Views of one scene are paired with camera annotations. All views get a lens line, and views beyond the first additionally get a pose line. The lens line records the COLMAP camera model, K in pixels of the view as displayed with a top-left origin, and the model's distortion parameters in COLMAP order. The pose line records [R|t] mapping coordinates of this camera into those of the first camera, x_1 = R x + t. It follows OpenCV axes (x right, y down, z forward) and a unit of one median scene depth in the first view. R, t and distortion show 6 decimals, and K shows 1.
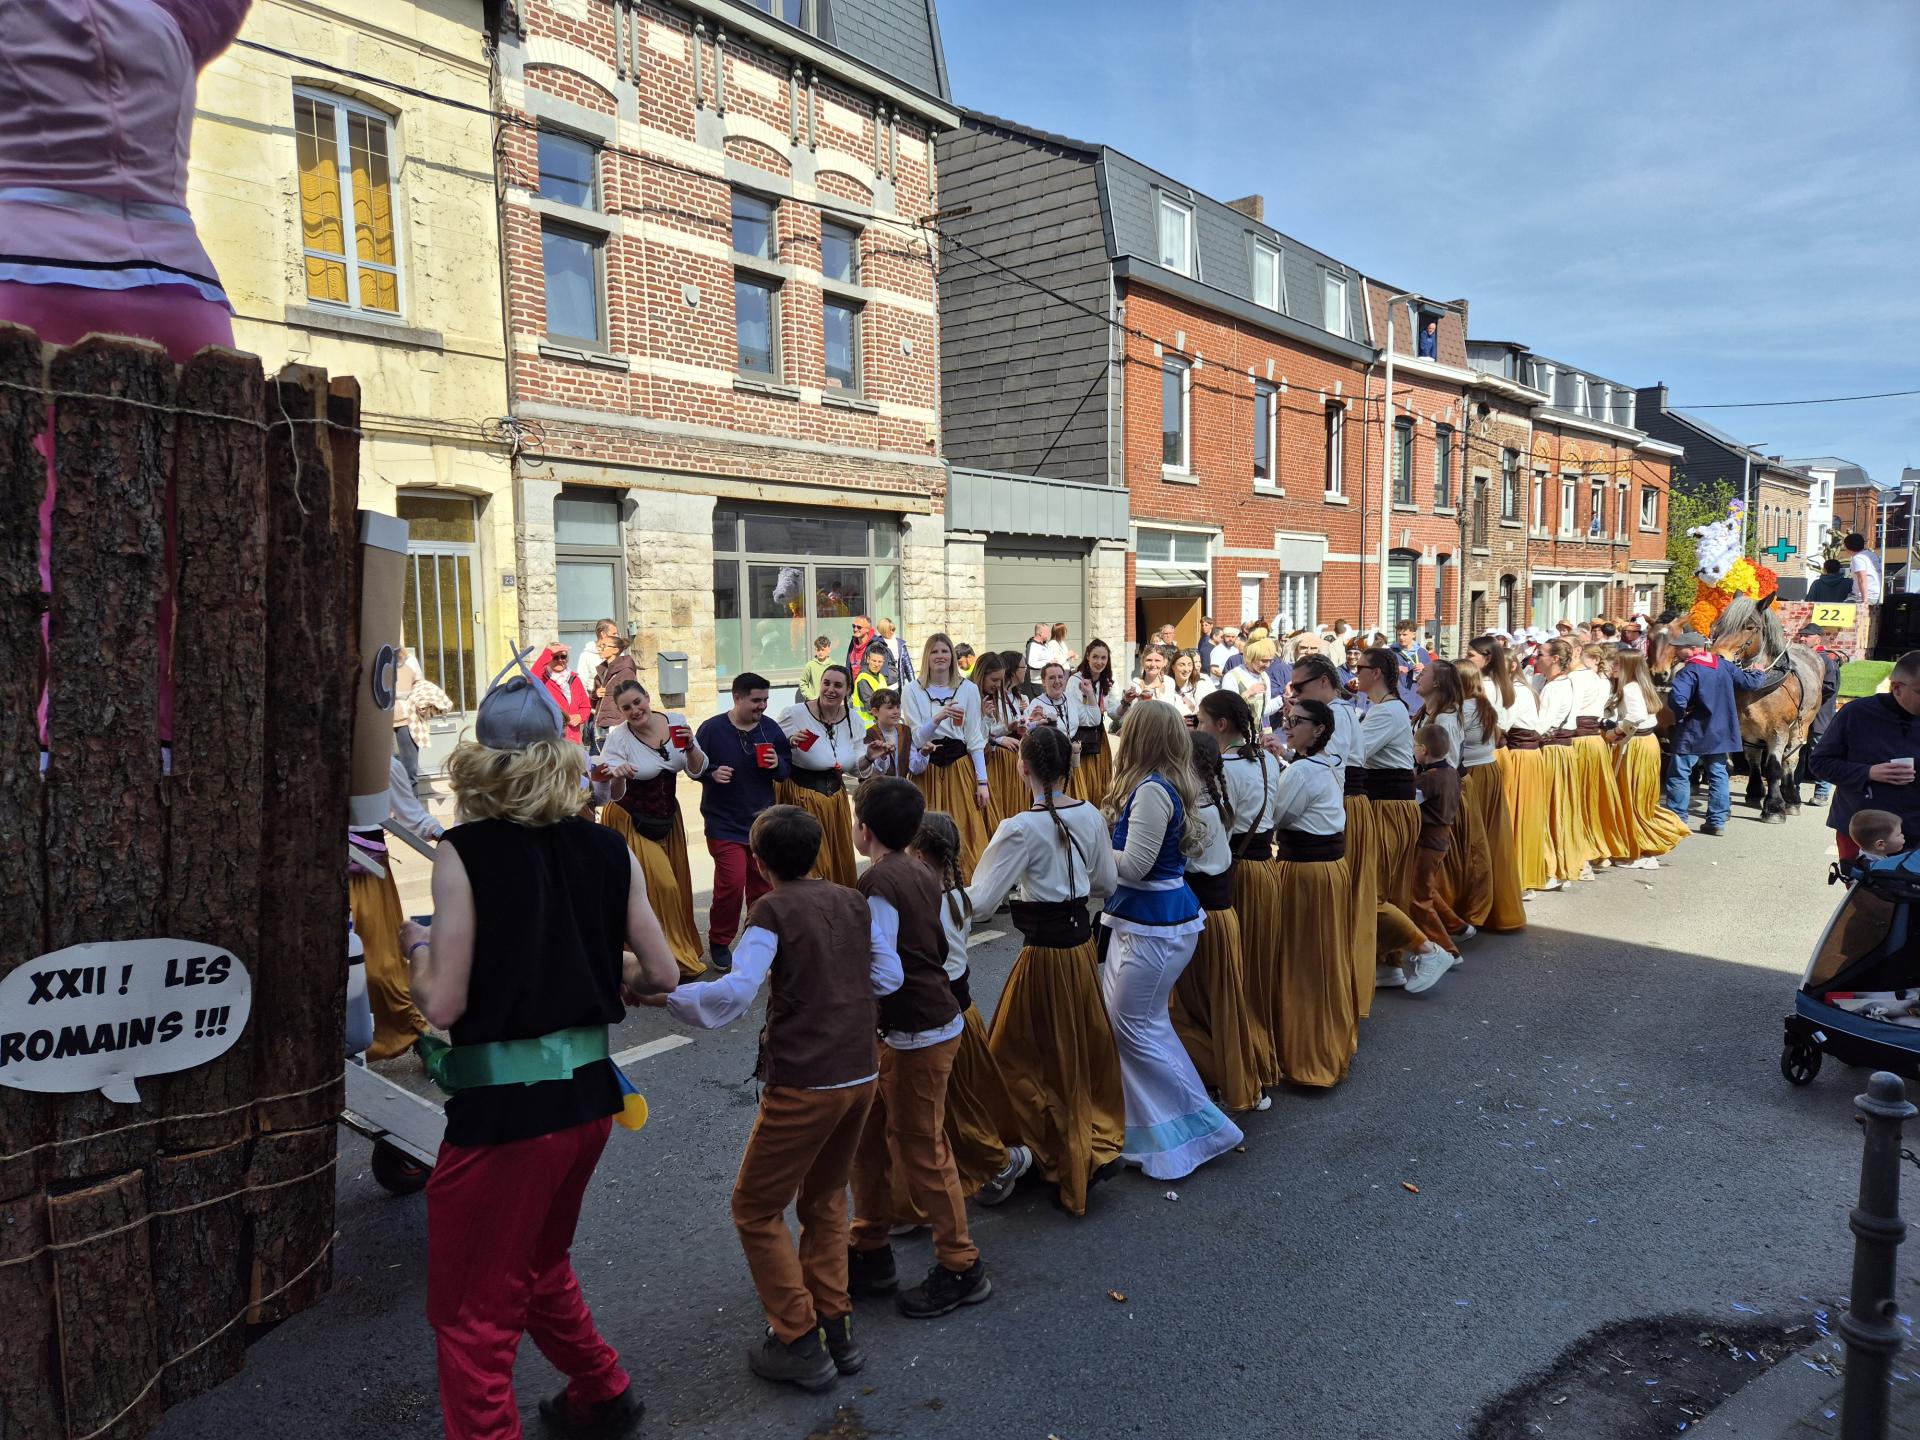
lens RADIAL K [[1299.7, 0, 935.0], [0, 1299.7, 739.3], [0, 0, 1]] dist [0.065359, -0.048520]
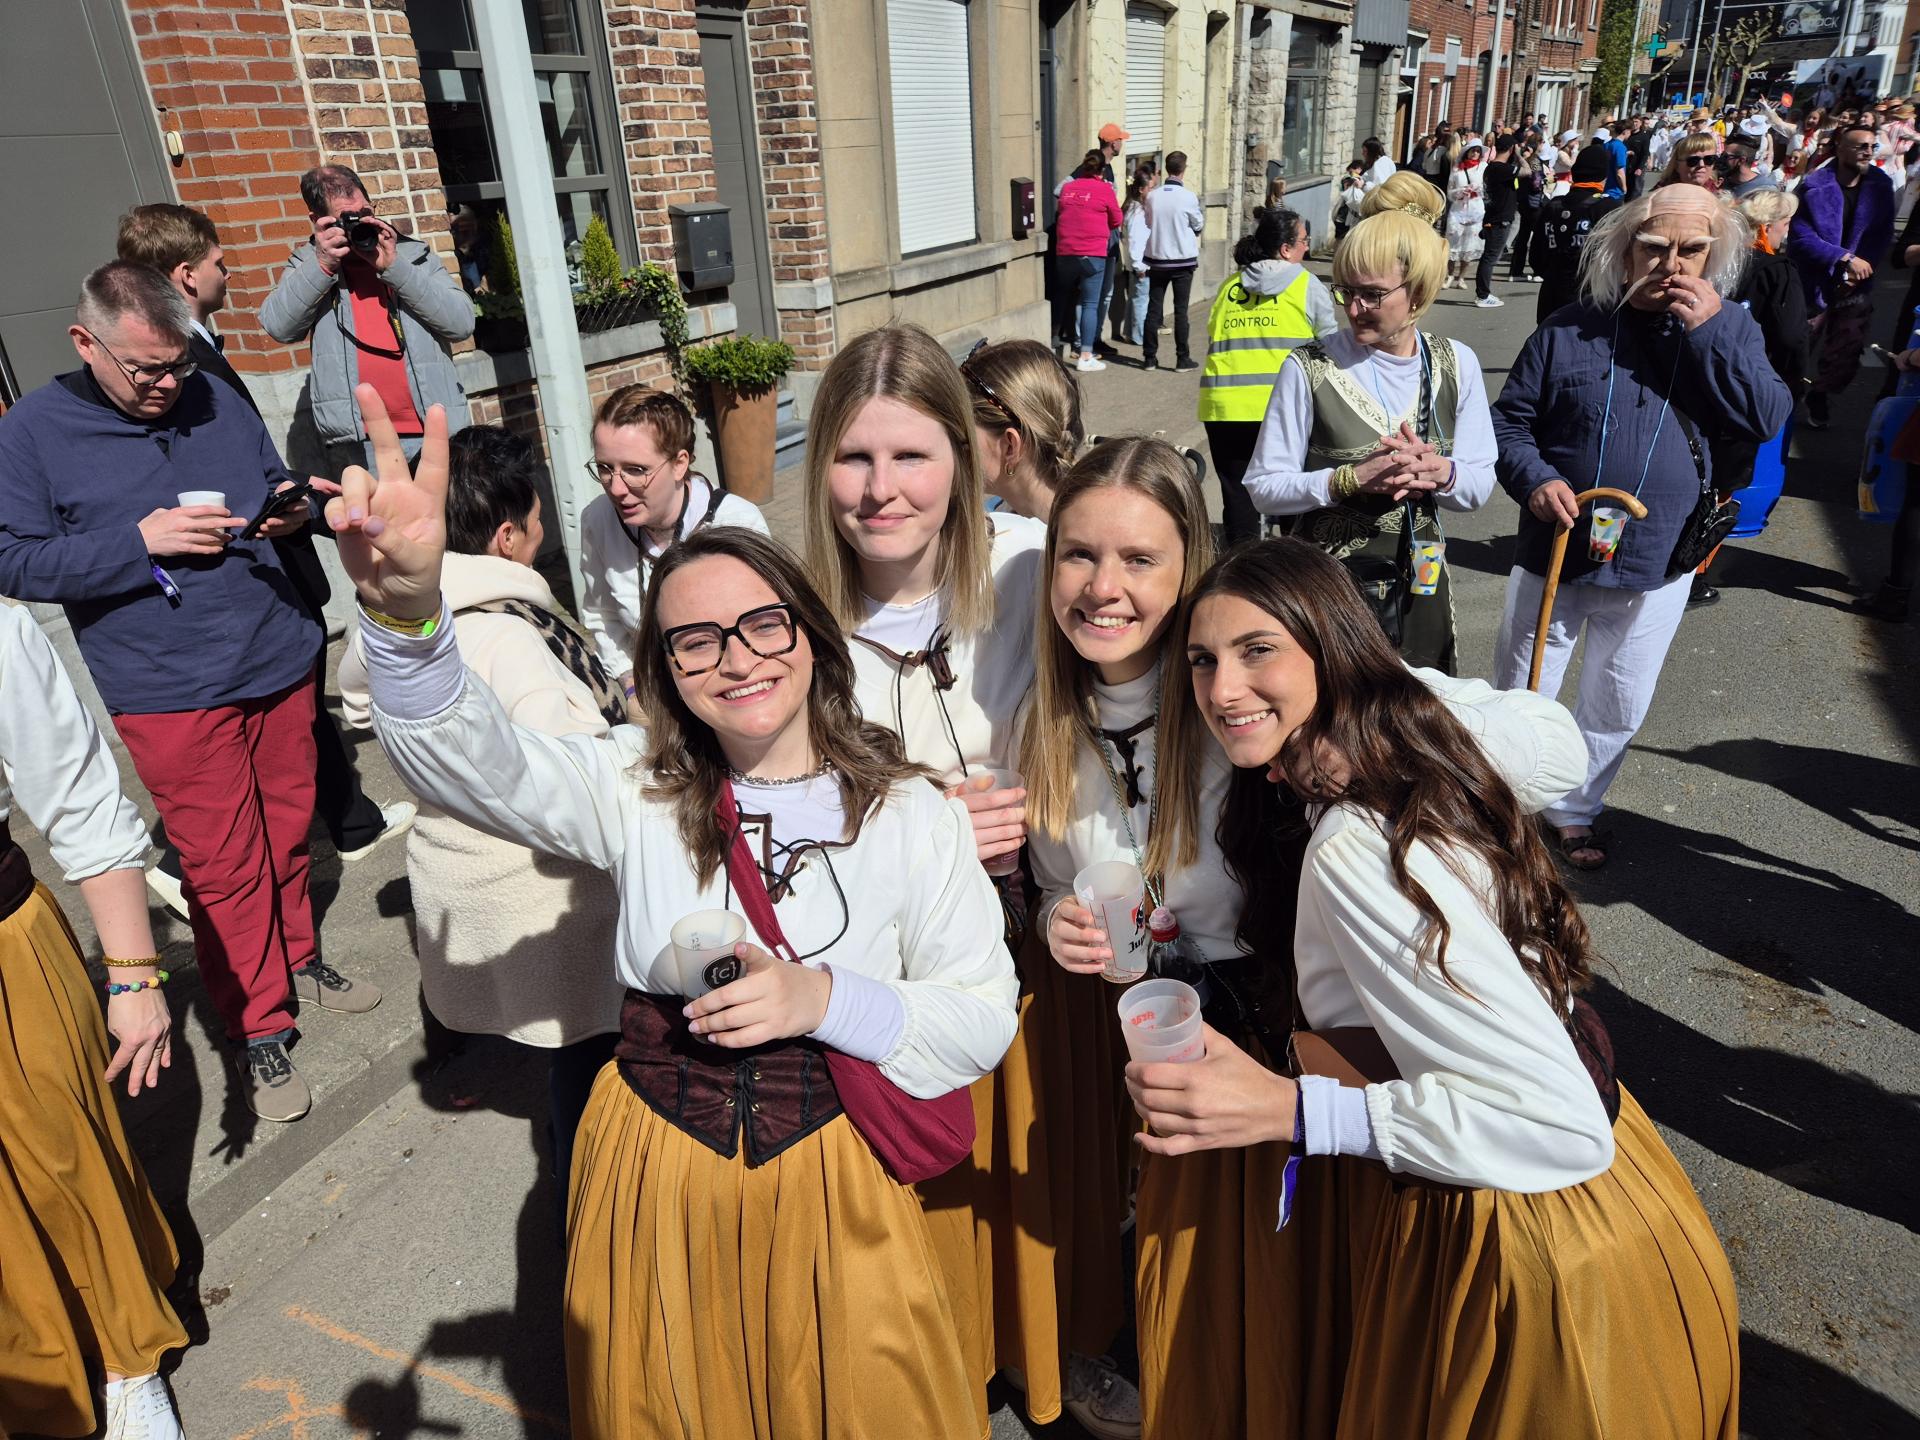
lens RADIAL K [[1299.7, 0, 940.8], [0, 1299.7, 720.1], [0, 0, 1]] dist [0.065359, -0.048520]
pose [[0.977816, -0.117954, 0.173100, -0.625407], [0.059026, 0.948051, 0.312594, 0.022325], [-0.200979, -0.295442, 0.933982, -0.201349]]
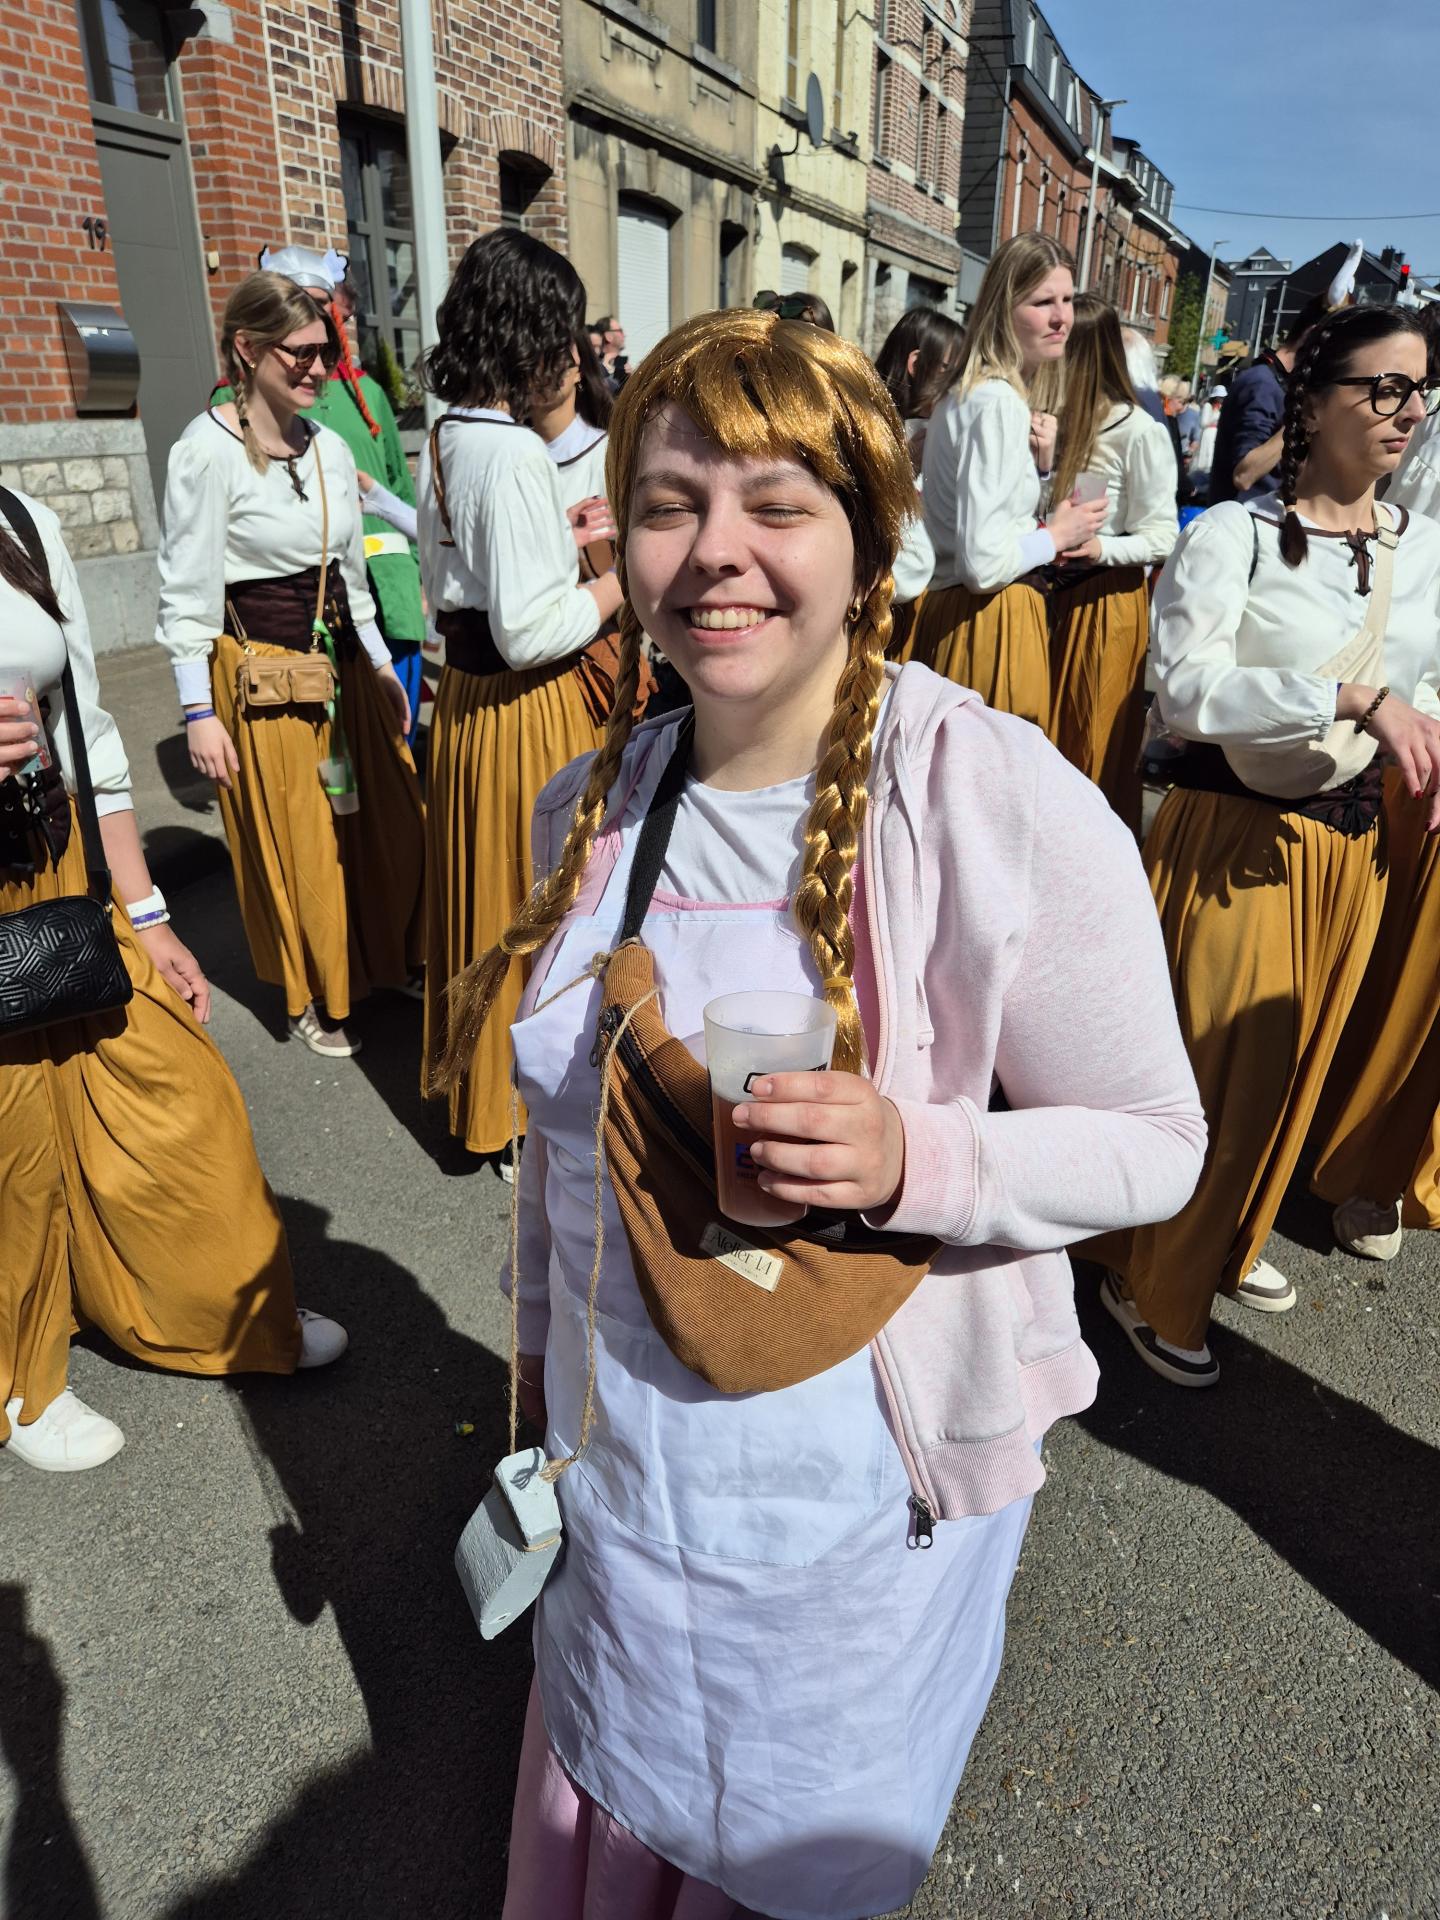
lens RADIAL K [[1299.7, 0, 742.7], [0, 1299.7, 950.2], [0, 0, 1]] dist [0.065359, -0.048520]
pose [[0.944629, -0.098880, 0.312888, -0.711704], [-0.002301, 0.951499, 0.307642, 0.065017], [-0.328132, -0.291327, 0.898586, -0.379550]]
